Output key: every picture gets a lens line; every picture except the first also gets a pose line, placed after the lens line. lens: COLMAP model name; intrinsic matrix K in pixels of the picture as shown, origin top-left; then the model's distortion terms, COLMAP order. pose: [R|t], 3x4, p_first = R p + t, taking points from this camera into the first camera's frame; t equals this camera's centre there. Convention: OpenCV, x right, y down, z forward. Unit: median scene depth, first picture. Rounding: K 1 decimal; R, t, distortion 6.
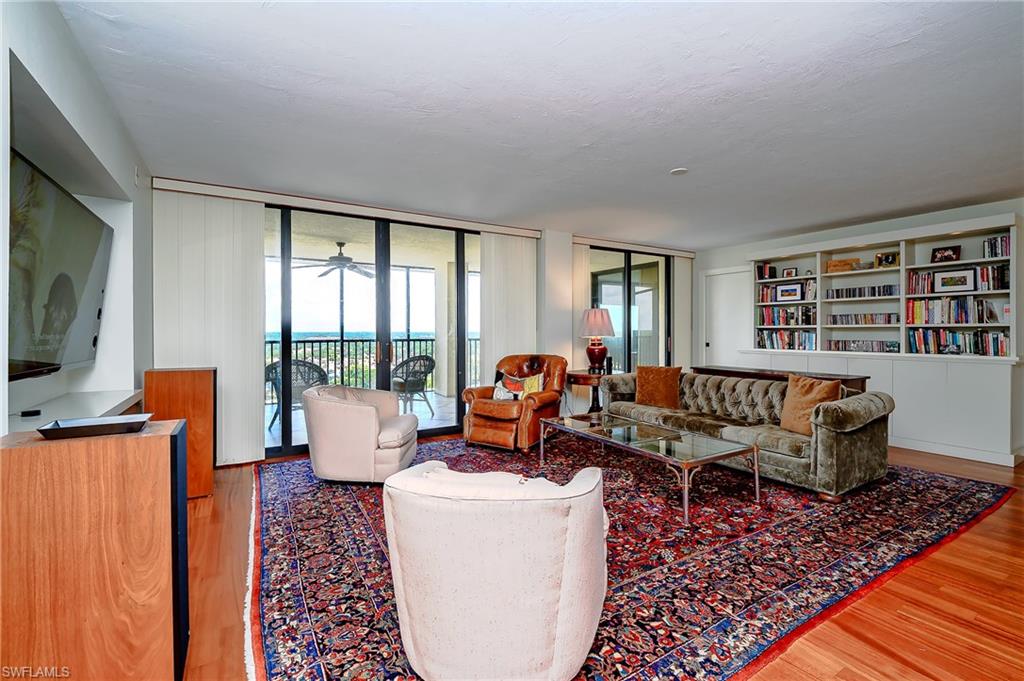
lens RADIAL K [[452.6, 0, 523.5], [0, 452.6, 334.4], [0, 0, 1]] dist [-0.002572, -0.000946]
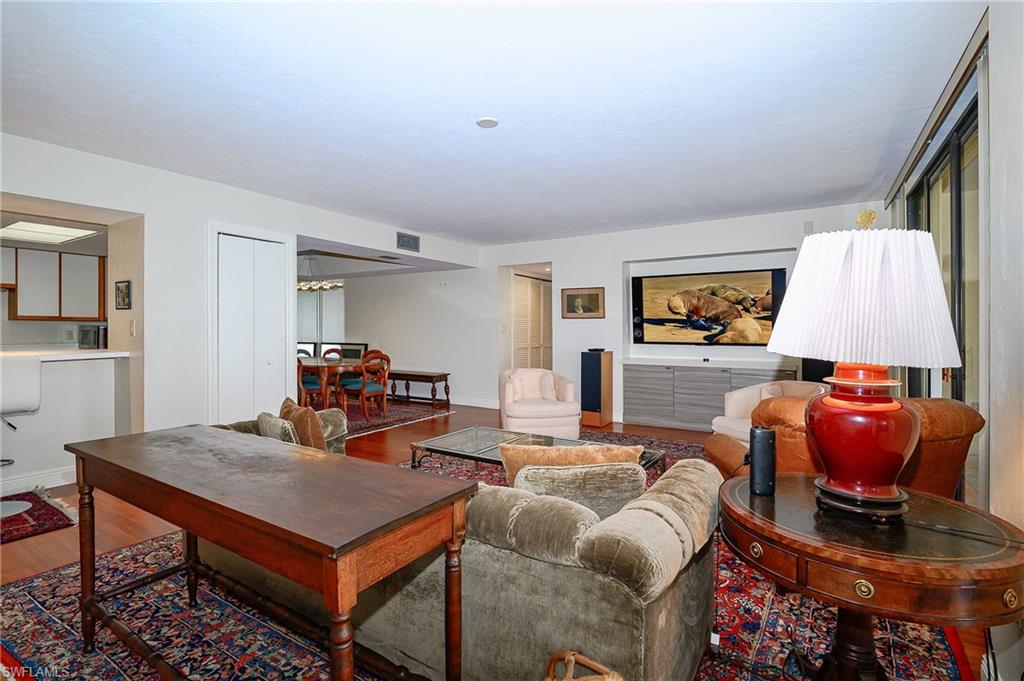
lens RADIAL K [[480.8, 0, 511.3], [0, 480.8, 328.8], [0, 0, 1]] dist [0.000394, -0.000186]
pose [[-0.908738, 0.008035, -0.417291, 0.486477], [0.004259, 0.999941, 0.009978, -0.015507], [0.417346, 0.007290, -0.908718, 1.325312]]
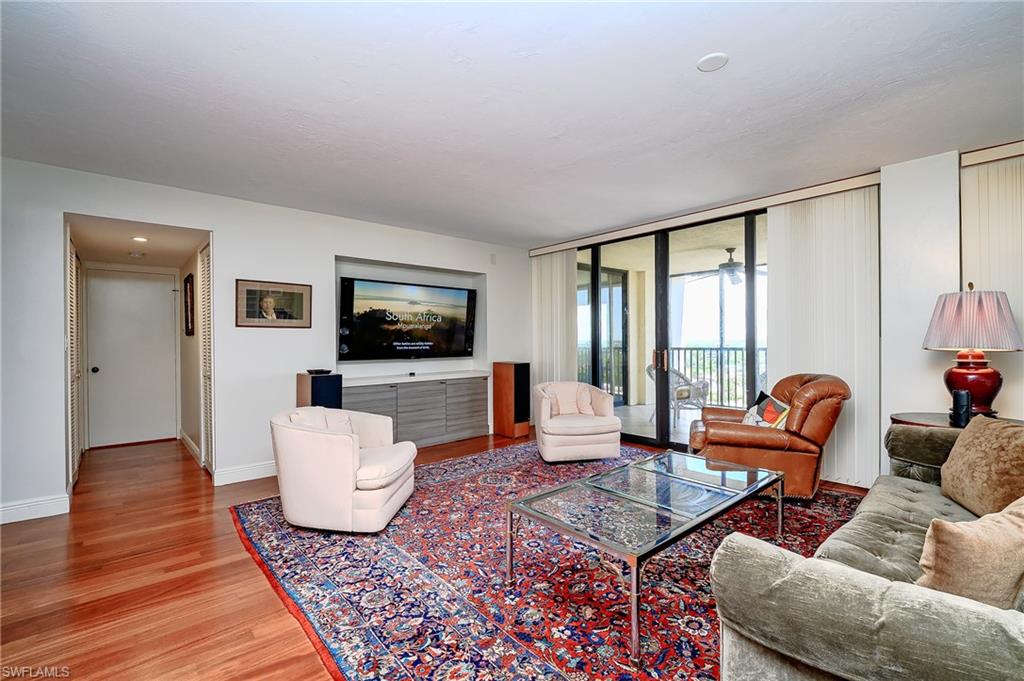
lens RADIAL K [[452.0, 0, 504.5], [0, 452.0, 341.6], [0, 0, 1]] dist [0.000819, -0.000875]
pose [[0.148288, 0.001947, -0.988942, 0.658052], [0.000179, 0.999998, 0.001995, -0.004515], [0.988944, -0.000473, 0.148287, 0.494917]]
